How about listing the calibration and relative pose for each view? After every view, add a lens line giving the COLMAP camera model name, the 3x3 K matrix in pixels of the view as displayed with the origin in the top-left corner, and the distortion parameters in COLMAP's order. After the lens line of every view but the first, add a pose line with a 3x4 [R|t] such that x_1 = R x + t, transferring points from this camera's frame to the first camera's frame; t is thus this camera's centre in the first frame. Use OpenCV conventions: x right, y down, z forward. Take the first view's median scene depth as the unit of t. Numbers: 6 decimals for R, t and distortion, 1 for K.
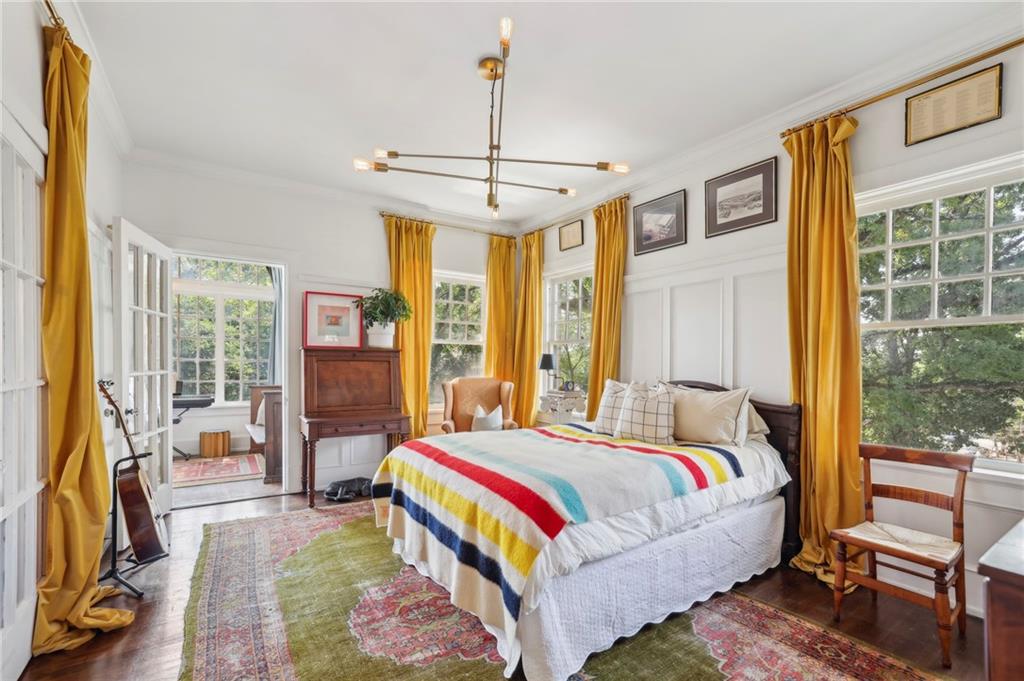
lens RADIAL K [[442.2, 0, 504.6], [0, 442.2, 364.3], [0, 0, 1]] dist [-0.001496, -0.000341]
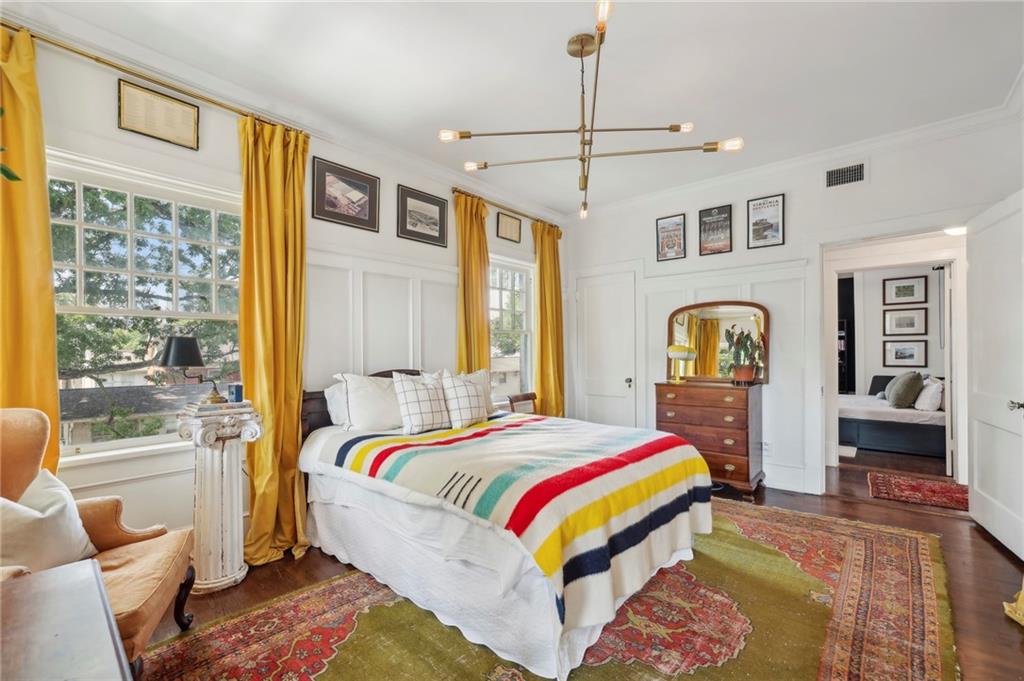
lens RADIAL K [[442.2, 0, 507.9], [0, 442.2, 347.7], [0, 0, 1]] dist [-0.001496, -0.000341]
pose [[-0.263148, -0.005953, 0.964737, -0.635821], [0.003474, 0.999969, 0.007118, -0.018730], [-0.964749, 0.005224, -0.263119, 0.983977]]
